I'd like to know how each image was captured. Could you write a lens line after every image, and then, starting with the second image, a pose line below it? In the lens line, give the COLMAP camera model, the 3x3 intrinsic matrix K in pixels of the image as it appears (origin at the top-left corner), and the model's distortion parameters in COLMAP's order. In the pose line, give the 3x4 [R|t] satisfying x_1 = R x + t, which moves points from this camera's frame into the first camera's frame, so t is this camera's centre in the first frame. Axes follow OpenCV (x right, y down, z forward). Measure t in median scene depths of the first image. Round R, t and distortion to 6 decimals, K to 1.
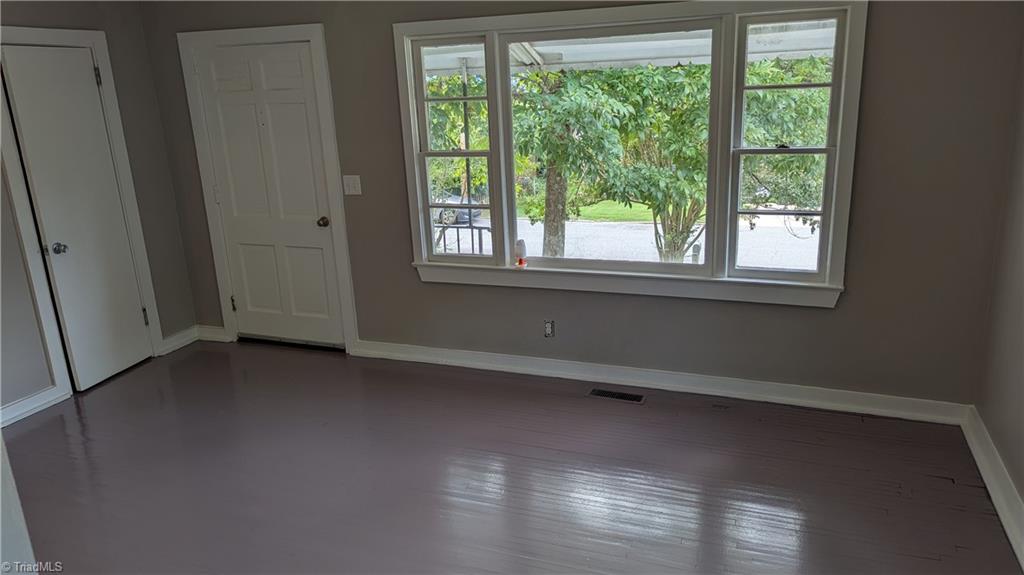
lens RADIAL K [[724.1, 0, 512.0], [0, 724.1, 287.5], [0, 0, 1]] dist [0.034678, -0.001457]
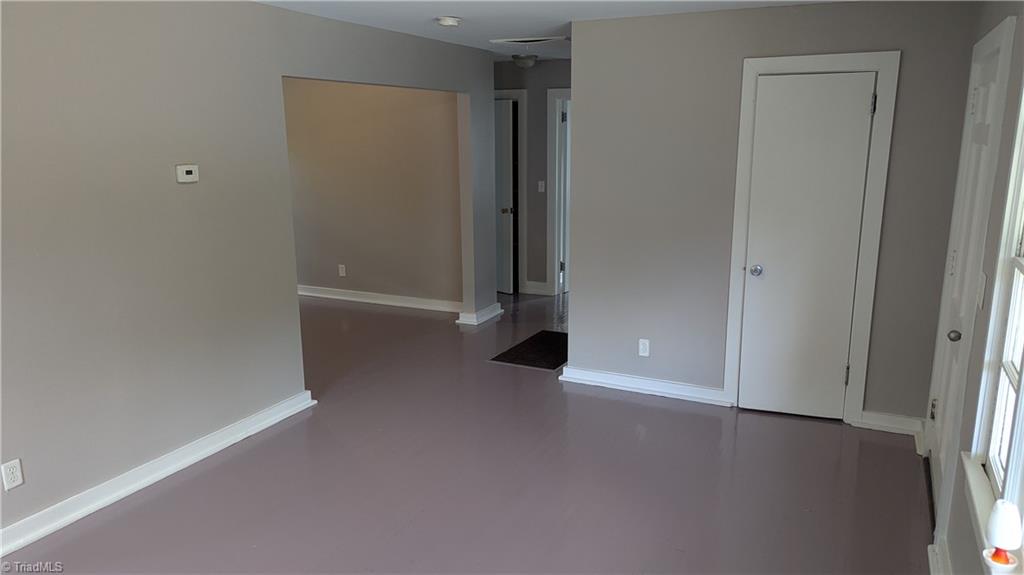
lens RADIAL K [[724.1, 0, 512.0], [0, 724.1, 287.5], [0, 0, 1]] dist [0.034678, -0.001457]
pose [[-0.078226, 0.256759, -0.963304, 0.364058], [-0.253577, 0.929361, 0.268304, -0.201507], [0.964147, 0.265261, -0.007592, 0.626370]]
